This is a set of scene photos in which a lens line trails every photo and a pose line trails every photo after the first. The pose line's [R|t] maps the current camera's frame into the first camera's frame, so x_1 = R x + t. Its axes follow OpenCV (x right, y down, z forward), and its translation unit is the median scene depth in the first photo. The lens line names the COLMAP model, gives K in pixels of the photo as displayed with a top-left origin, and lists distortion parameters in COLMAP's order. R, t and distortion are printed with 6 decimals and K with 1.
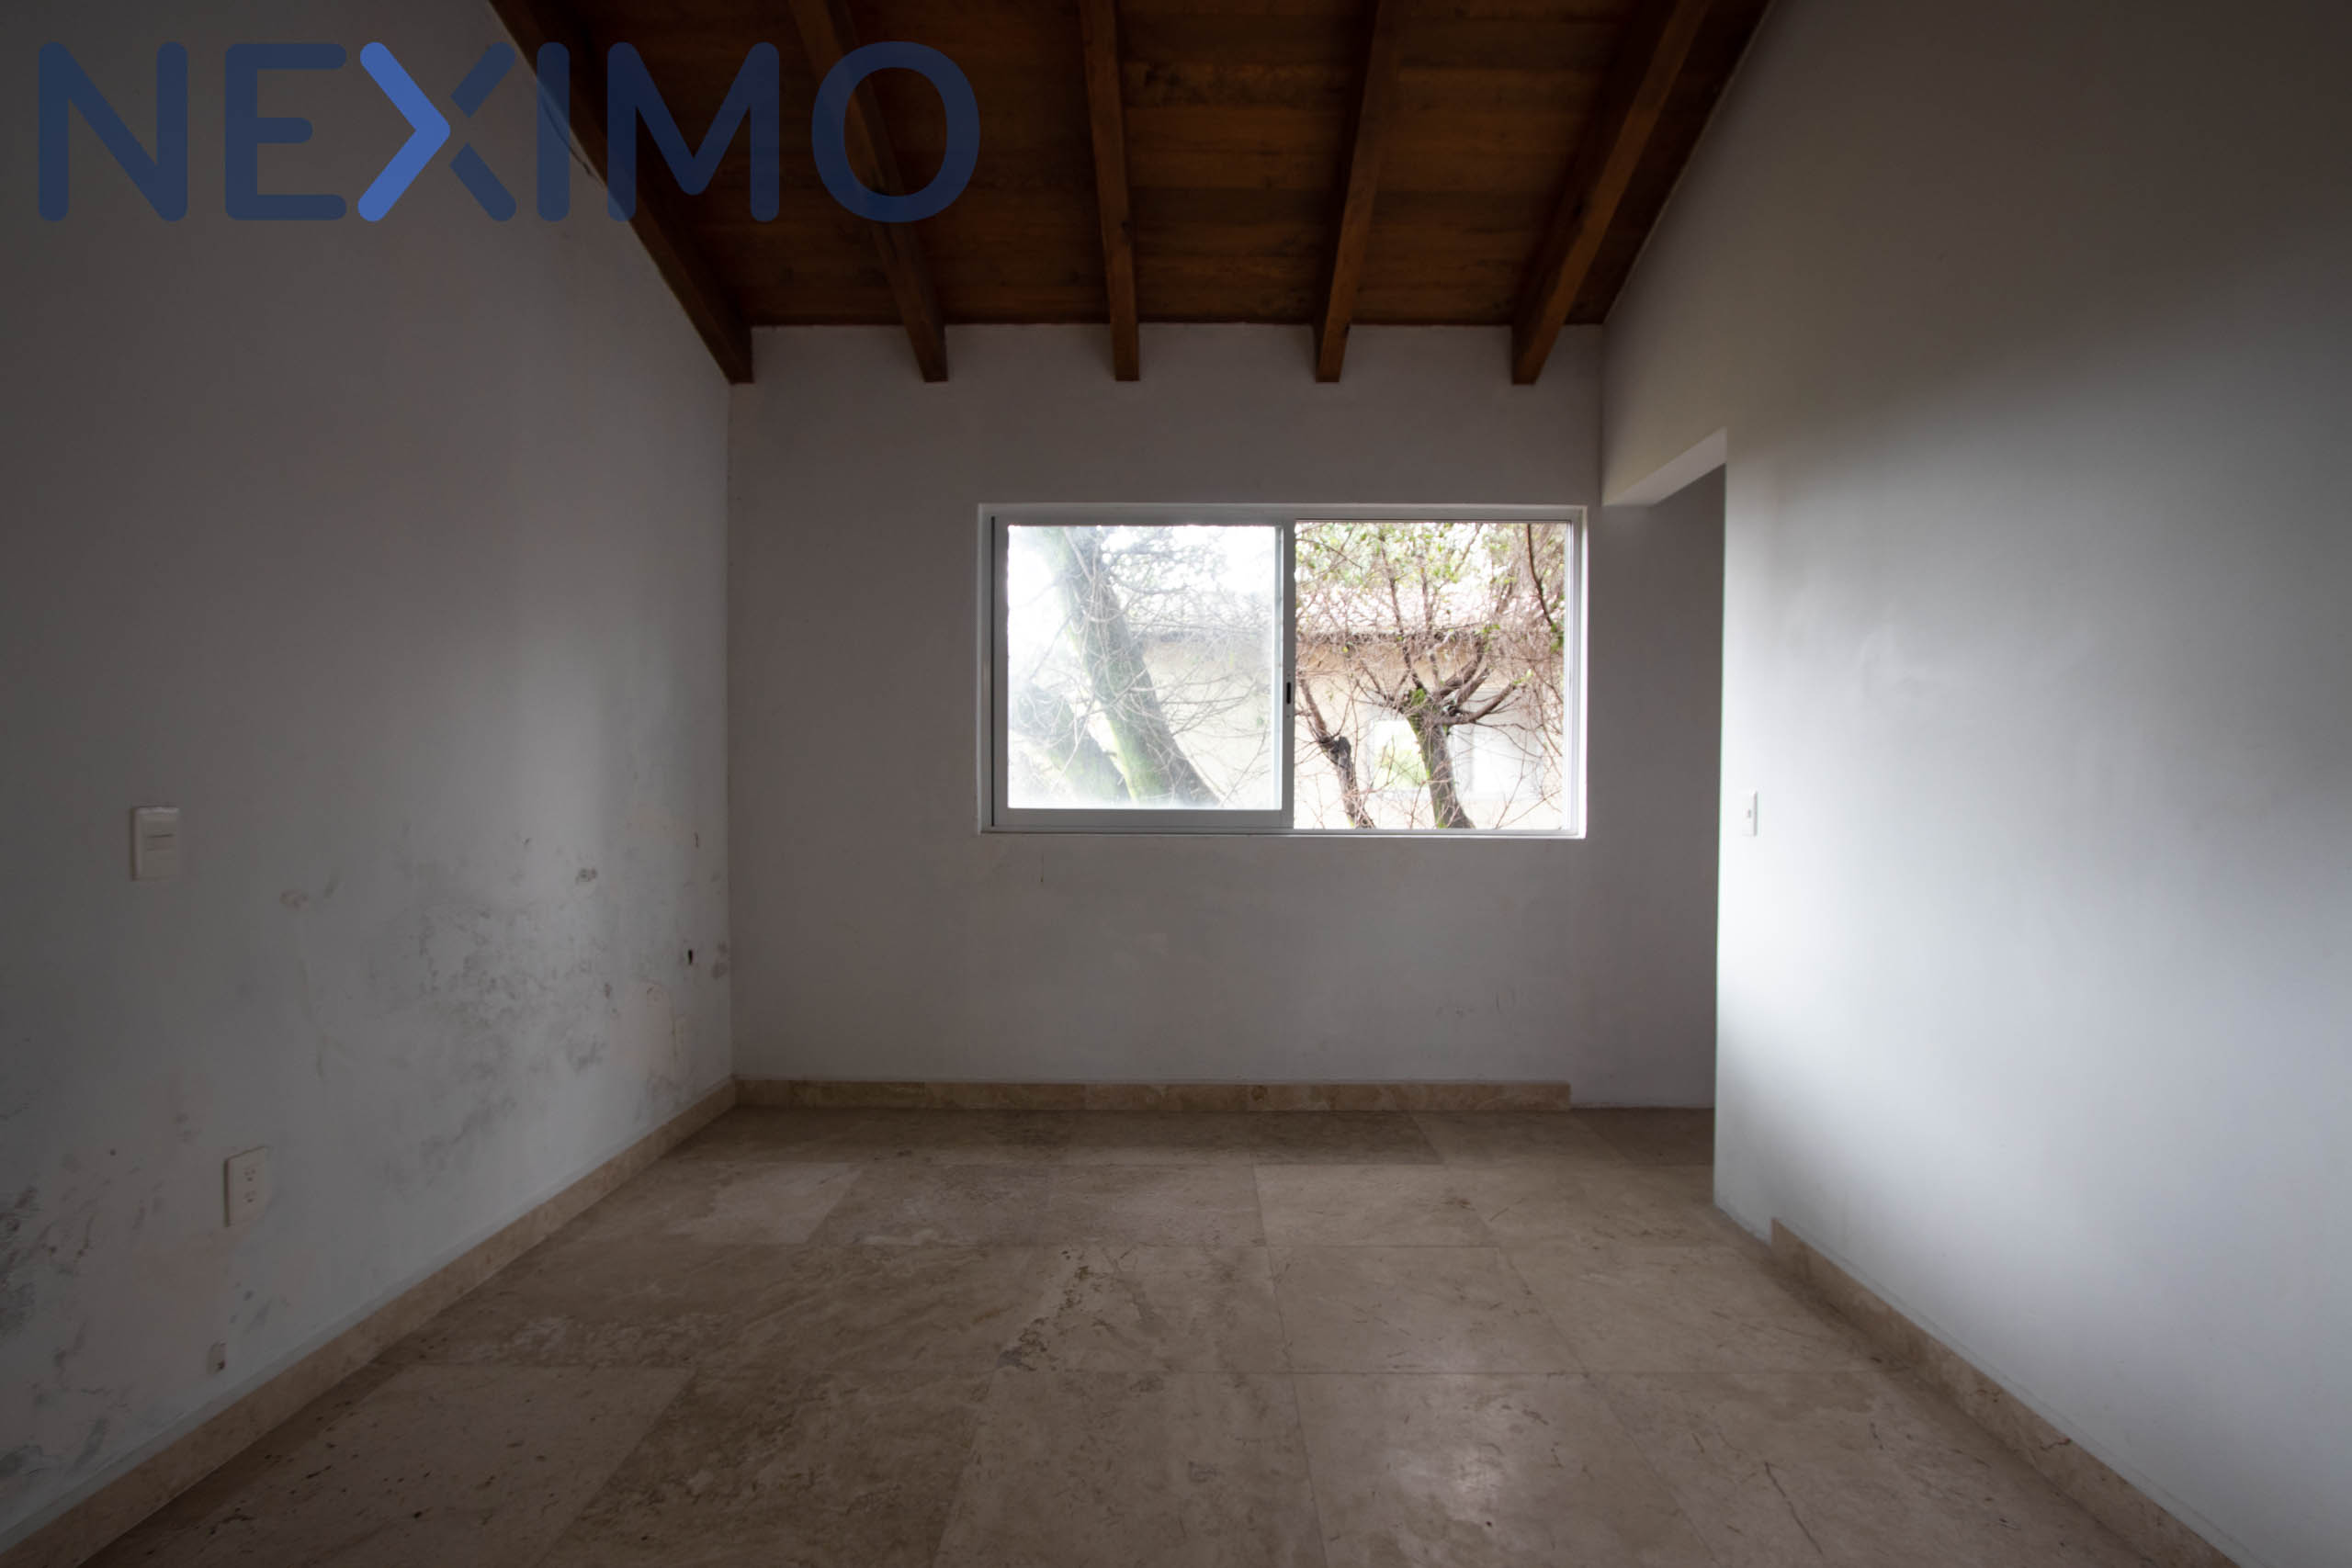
lens RADIAL K [[1096.4, 0, 1183.4], [0, 1096.4, 802.7], [0, 0, 1]] dist [-0.002596, -0.002090]
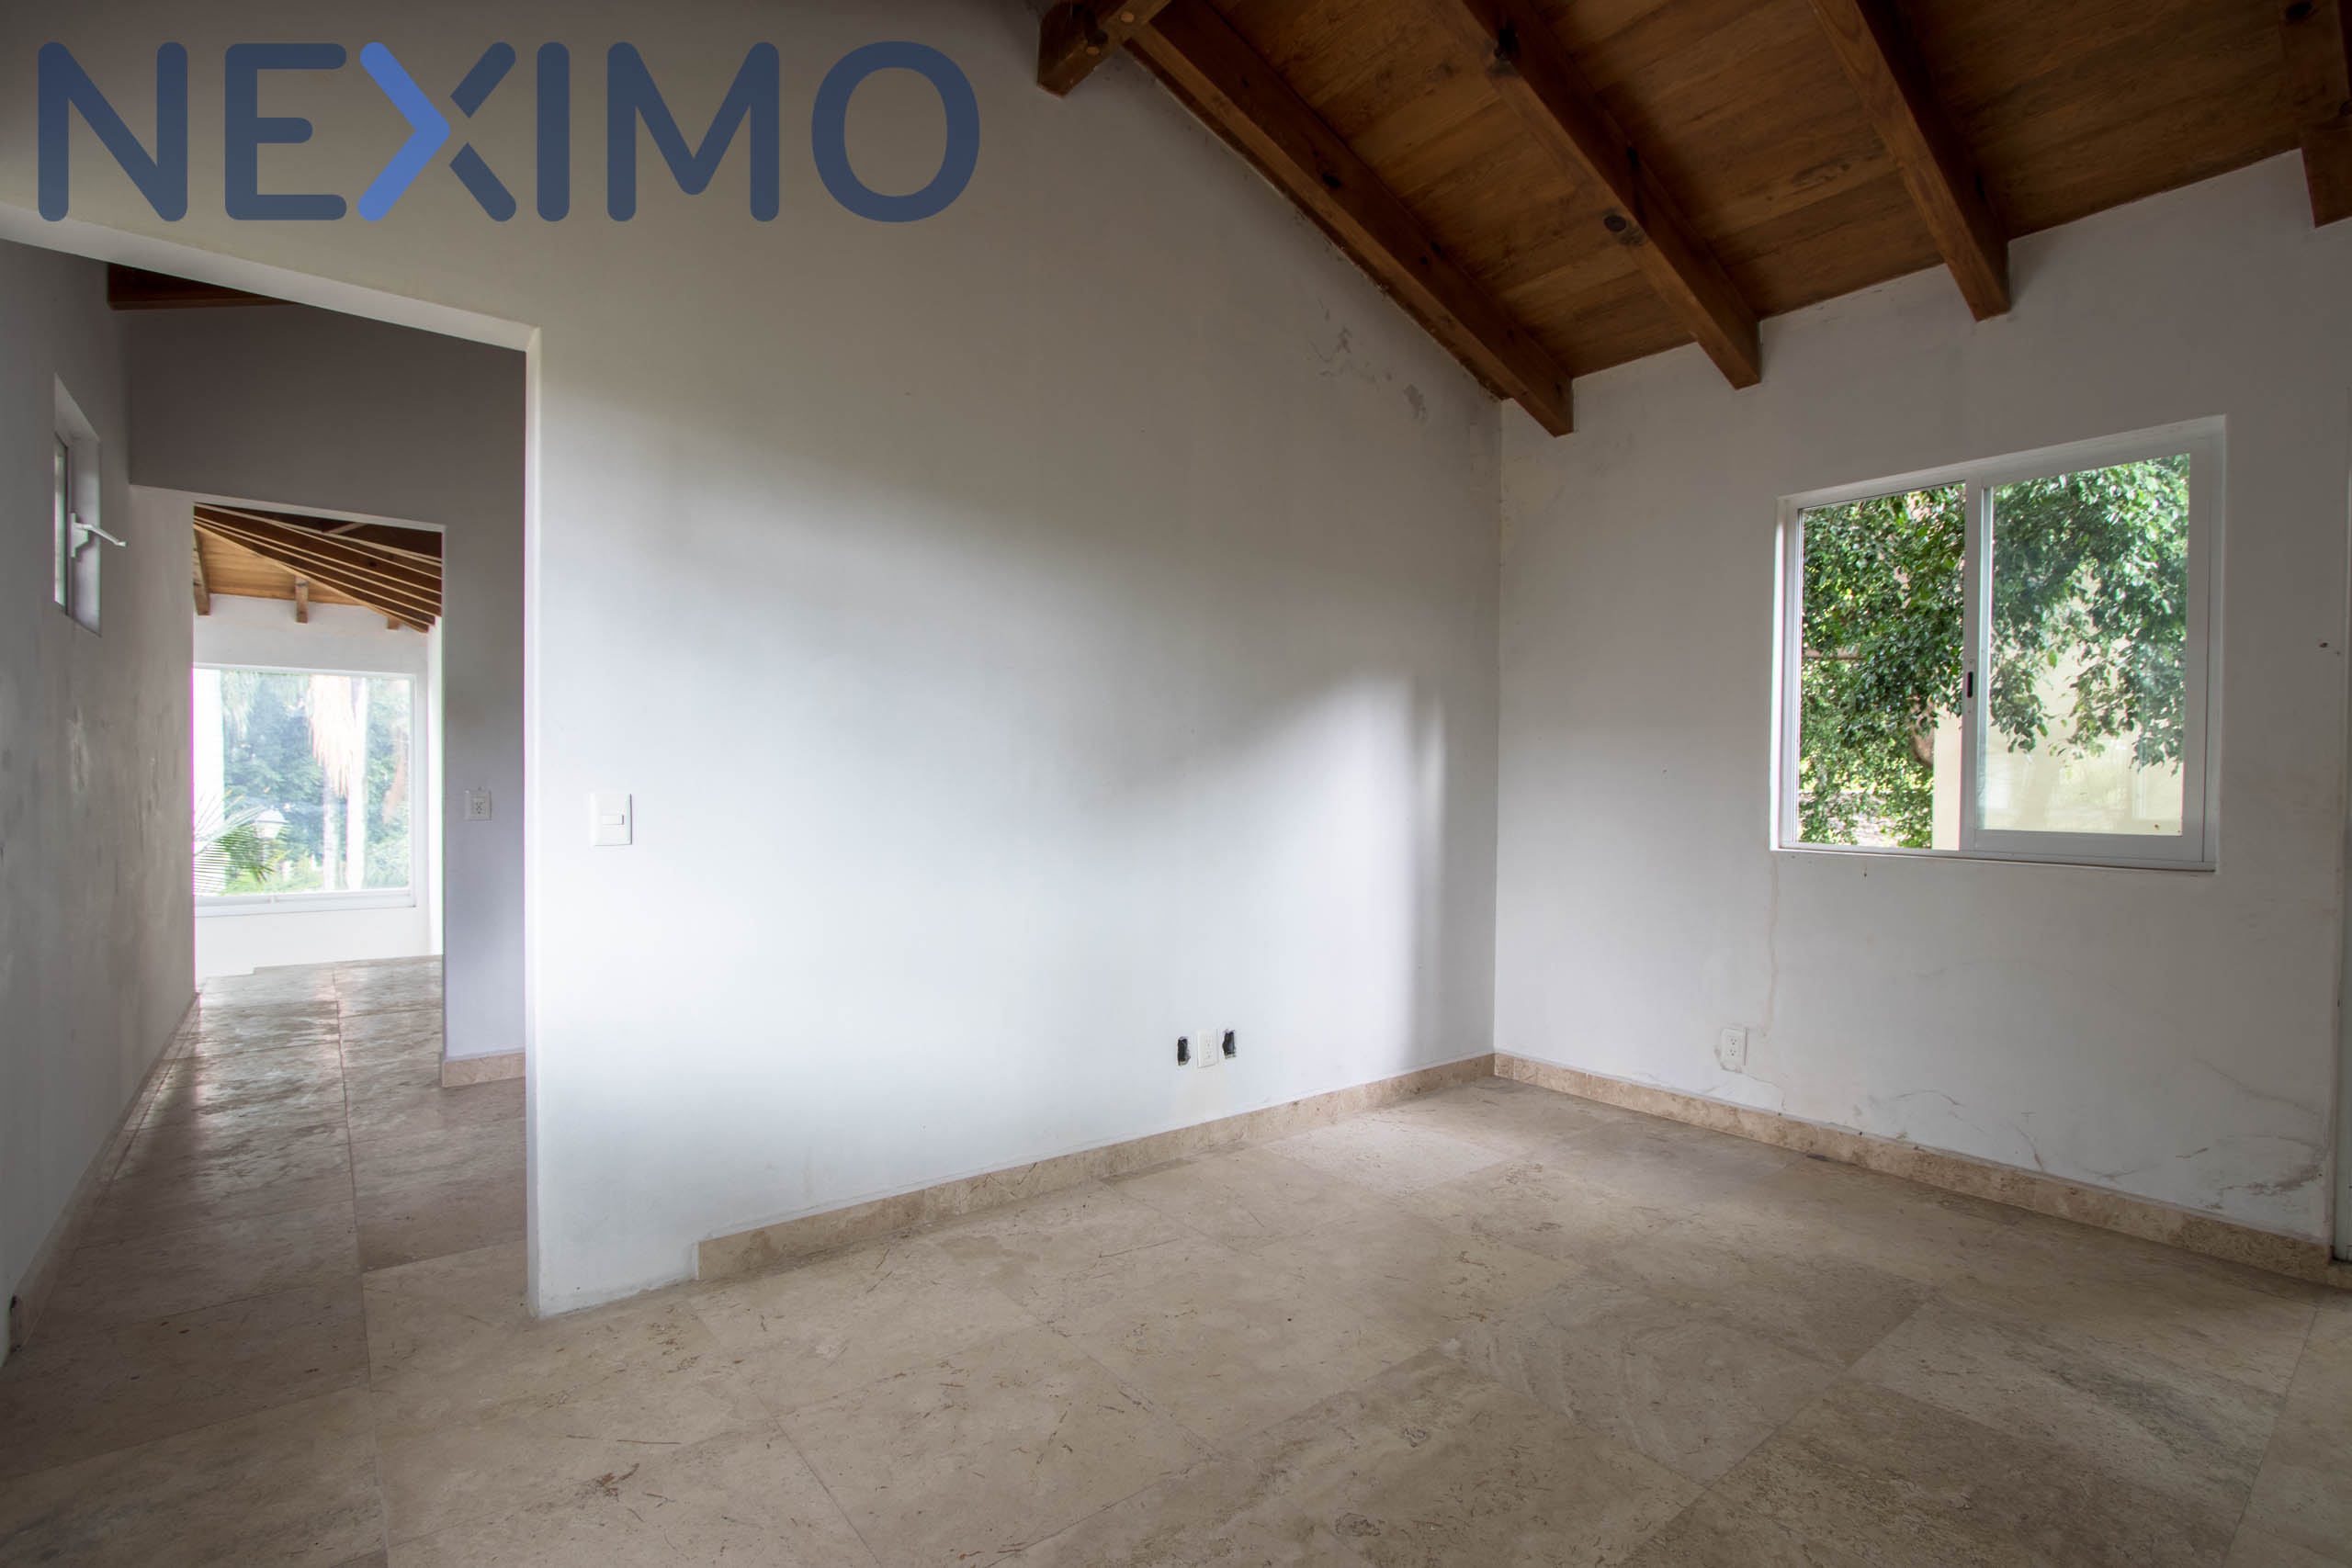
lens RADIAL K [[1096.4, 0, 1175.0], [0, 1096.4, 786.0], [0, 0, 1]] dist [-0.002596, -0.002090]
pose [[-0.625618, -0.010621, 0.780057, -0.518309], [0.000288, 0.999904, 0.013846, -0.034158], [-0.780129, 0.008887, -0.625555, 1.433610]]
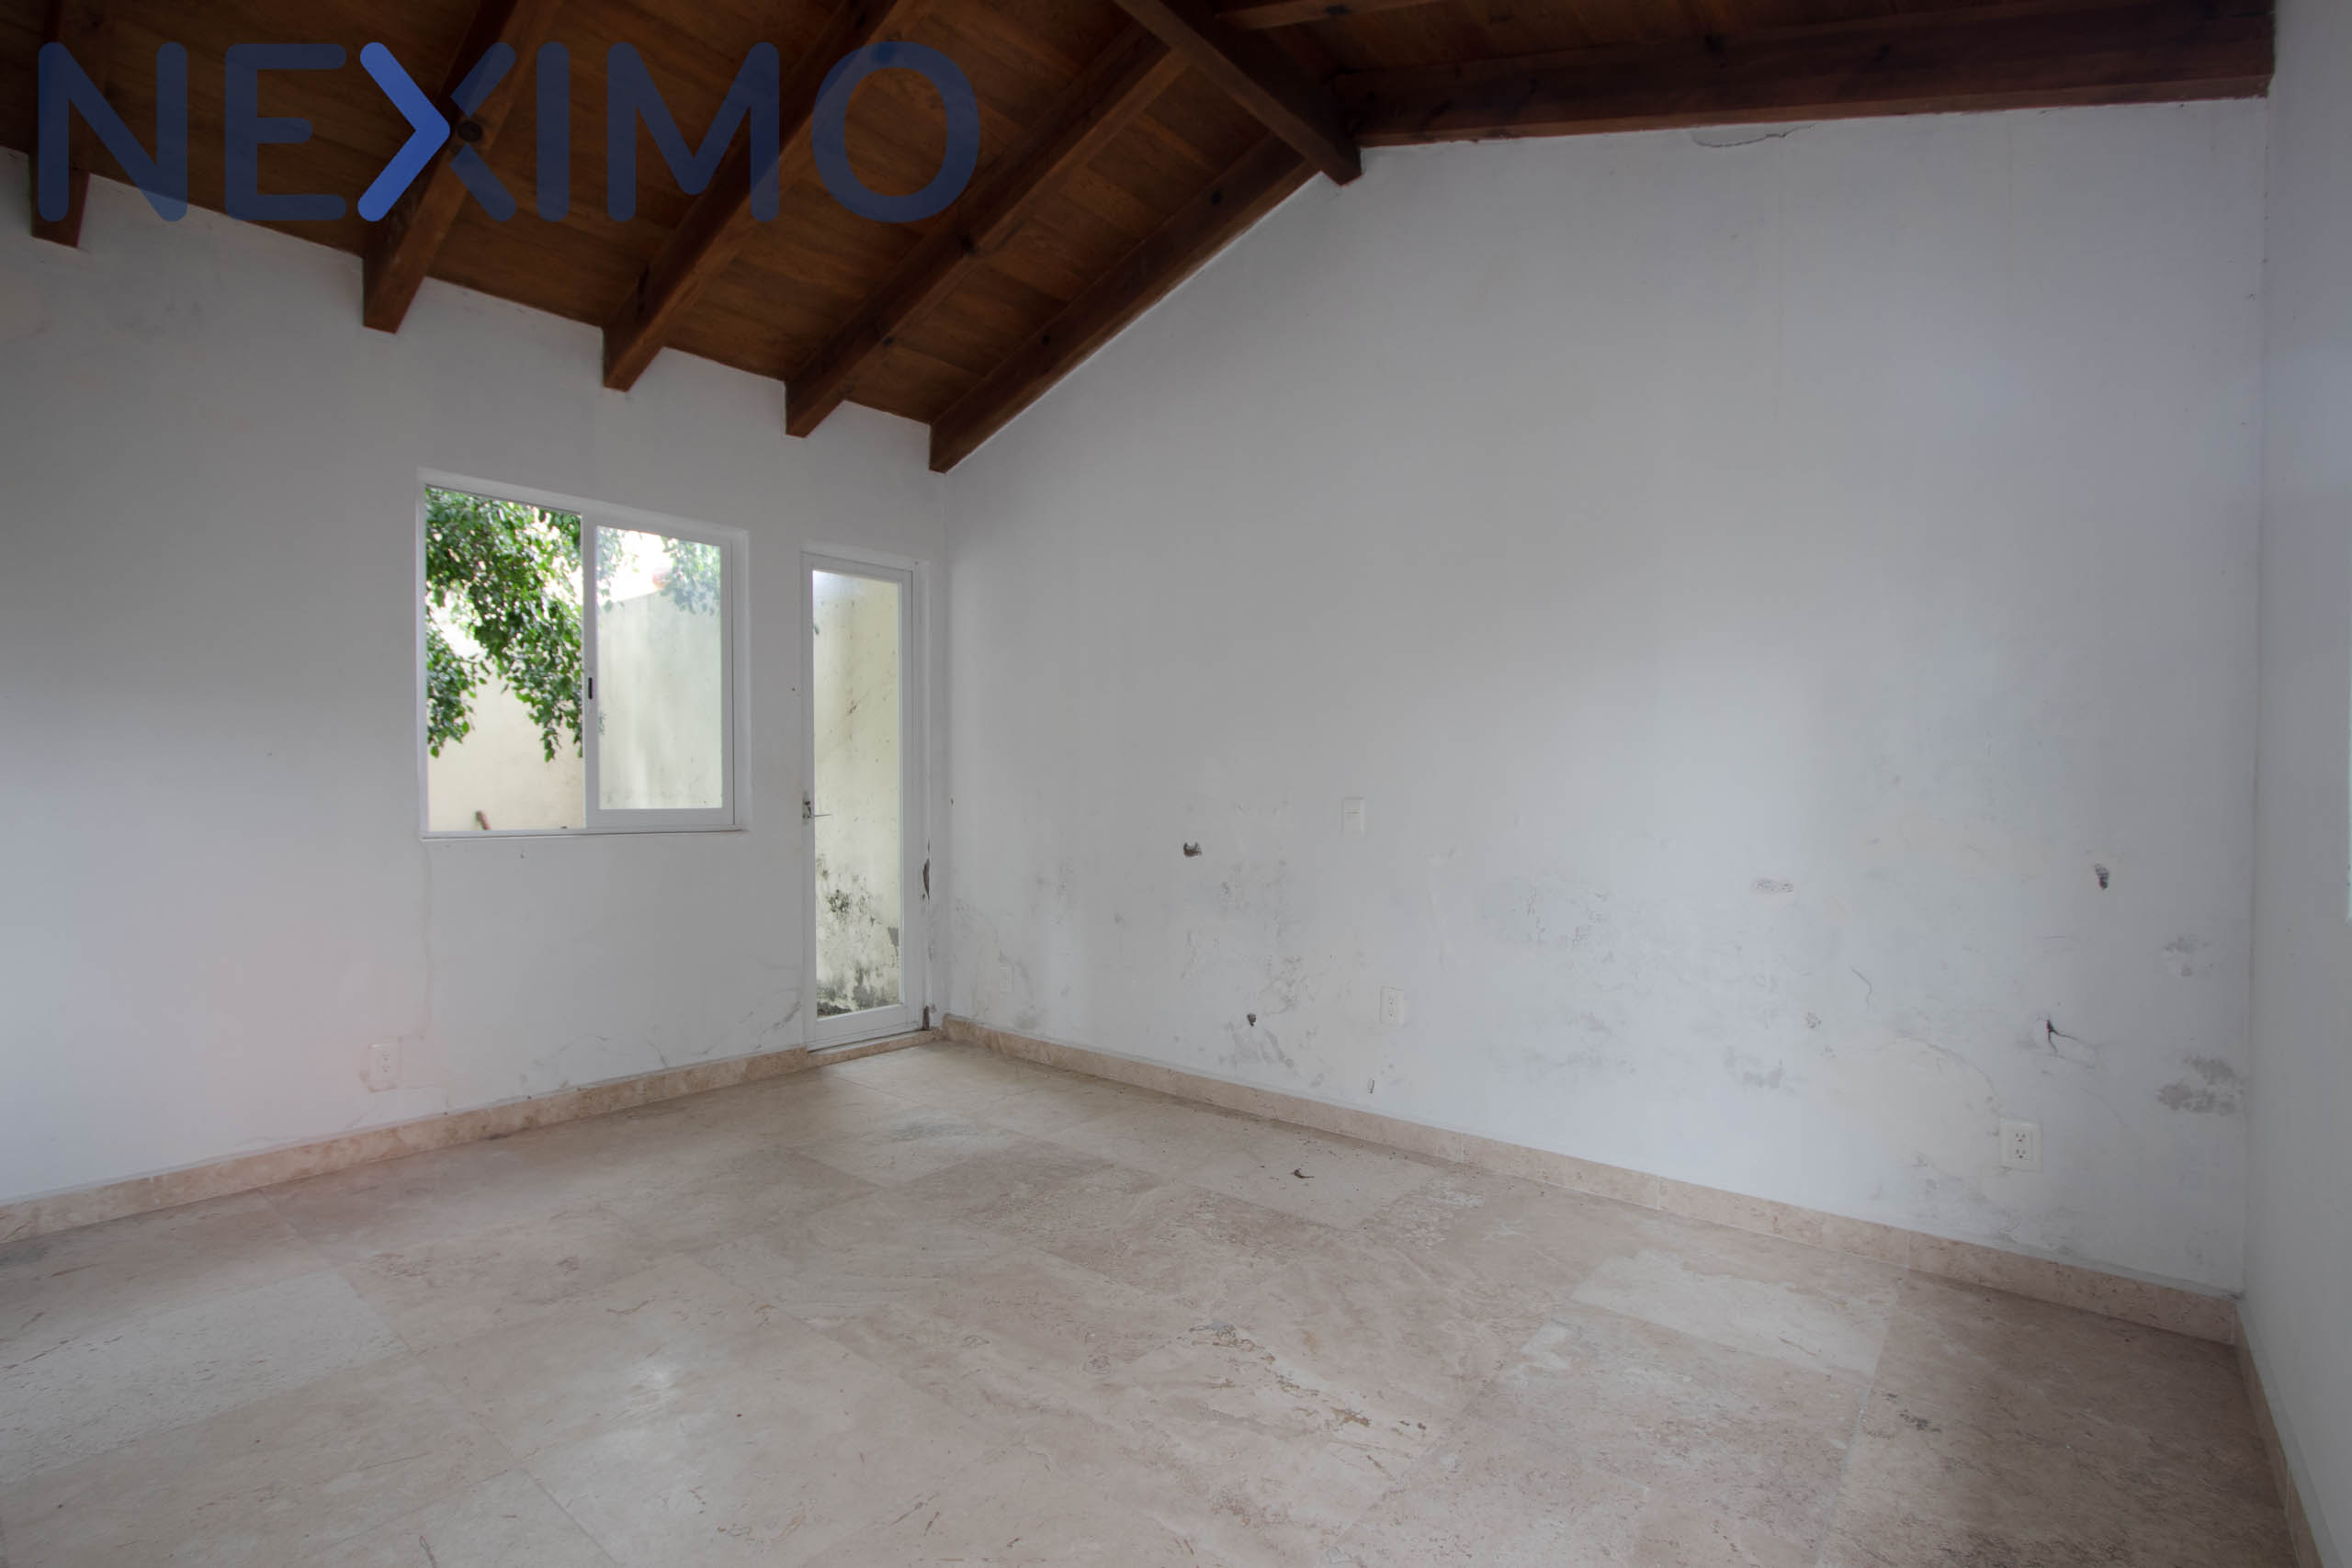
lens RADIAL K [[1096.4, 0, 1173.9], [0, 1096.4, 787.1], [0, 0, 1]] dist [-0.002596, -0.002090]
pose [[-0.639866, -0.001530, -0.768485, 0.639683], [-0.015836, 0.999812, 0.011195, -0.027410], [0.768323, 0.019333, -0.639770, 1.514023]]
